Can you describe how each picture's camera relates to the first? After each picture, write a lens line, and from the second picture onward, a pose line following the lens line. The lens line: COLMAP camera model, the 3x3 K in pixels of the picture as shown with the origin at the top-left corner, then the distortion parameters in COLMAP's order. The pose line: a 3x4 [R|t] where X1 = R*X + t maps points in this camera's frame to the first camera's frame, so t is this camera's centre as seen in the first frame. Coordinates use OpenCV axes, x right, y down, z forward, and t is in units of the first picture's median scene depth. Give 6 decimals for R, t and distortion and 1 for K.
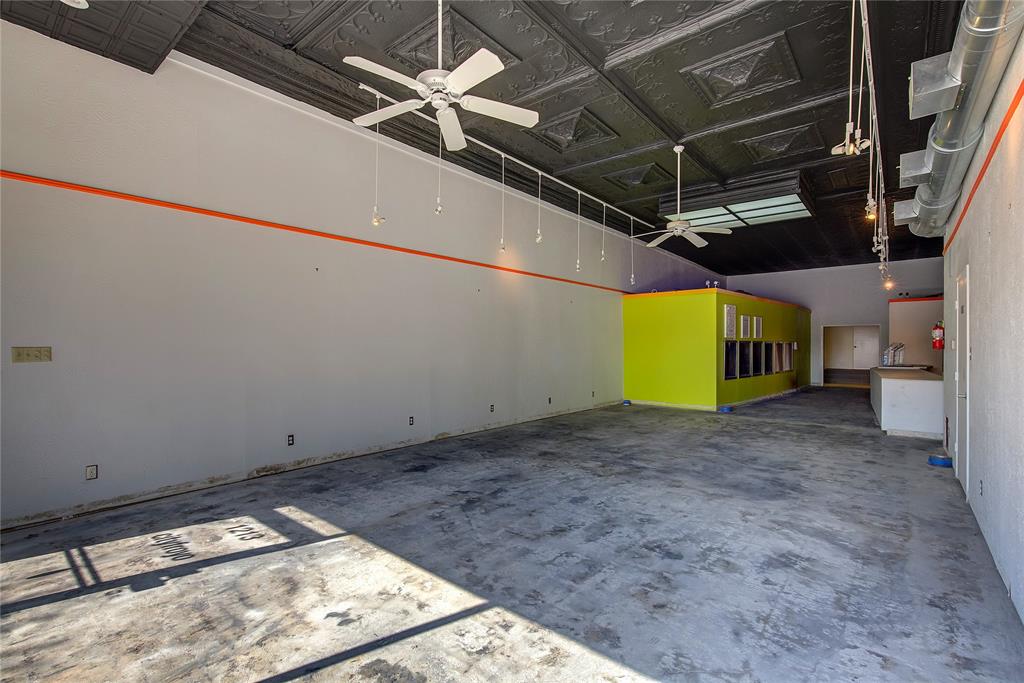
lens RADIAL K [[465.3, 0, 513.5], [0, 465.3, 343.9], [0, 0, 1]] dist [-0.000220, 0.000331]
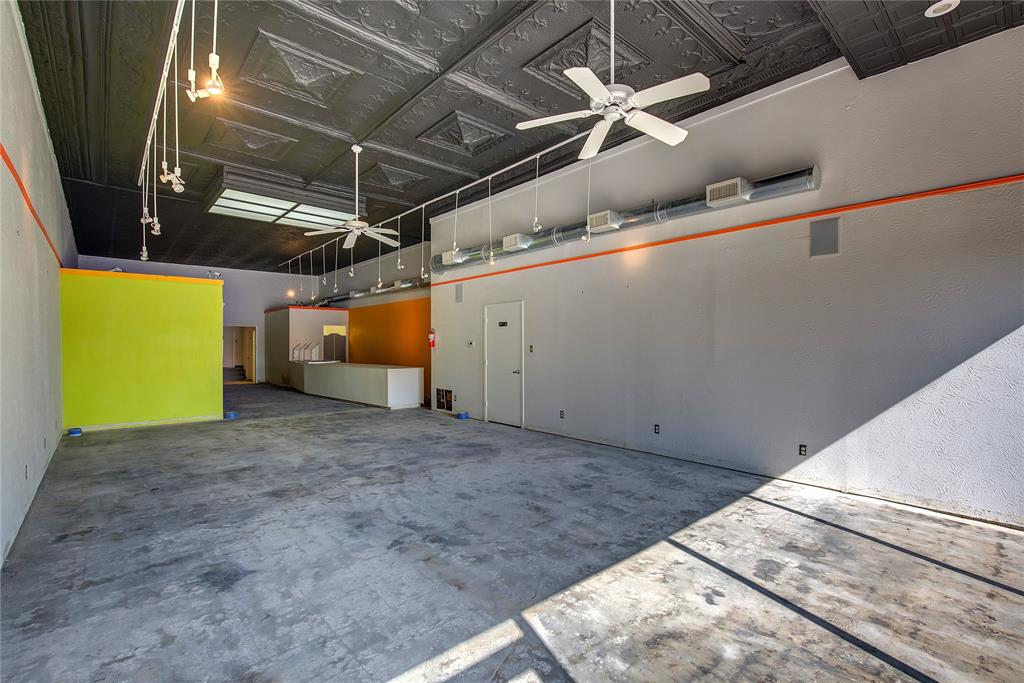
lens RADIAL K [[465.3, 0, 521.5], [0, 465.3, 347.9], [0, 0, 1]] dist [-0.000220, 0.000331]
pose [[0.139266, -0.009977, 0.990205, -1.100373], [-0.002274, 0.999943, 0.010395, -0.004003], [-0.990252, -0.003699, 0.139236, 0.944525]]
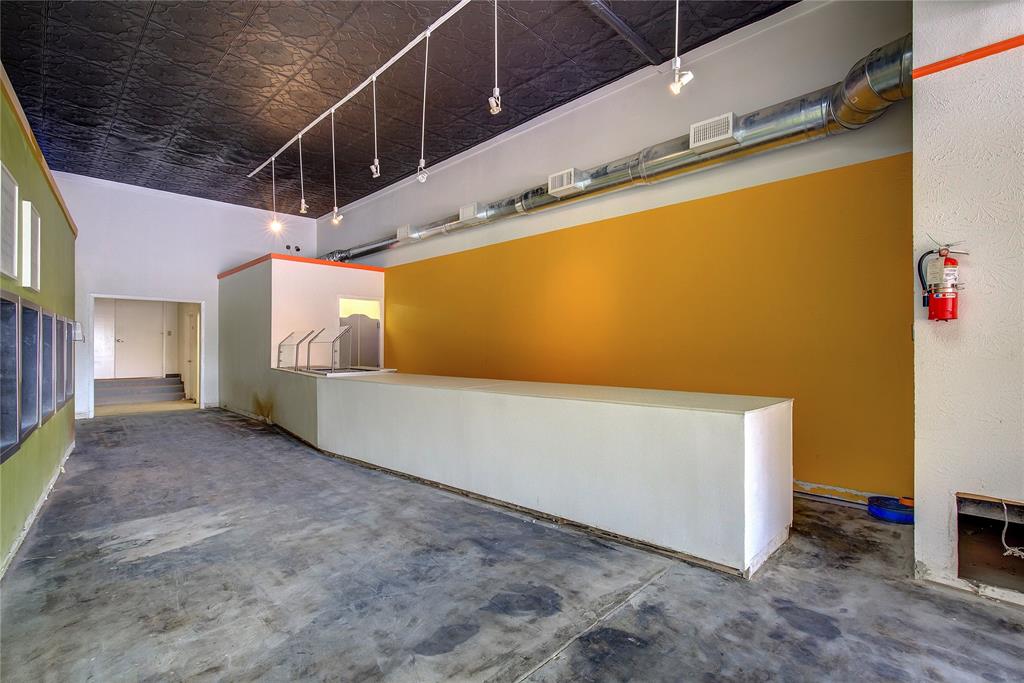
lens RADIAL K [[465.3, 0, 509.1], [0, 465.3, 344.0], [0, 0, 1]] dist [-0.000220, 0.000331]
pose [[0.080661, 0.001523, 0.996740, 0.540061], [-0.002460, 0.999996, -0.001329, 0.045180], [-0.996739, -0.002345, 0.080665, 2.193549]]
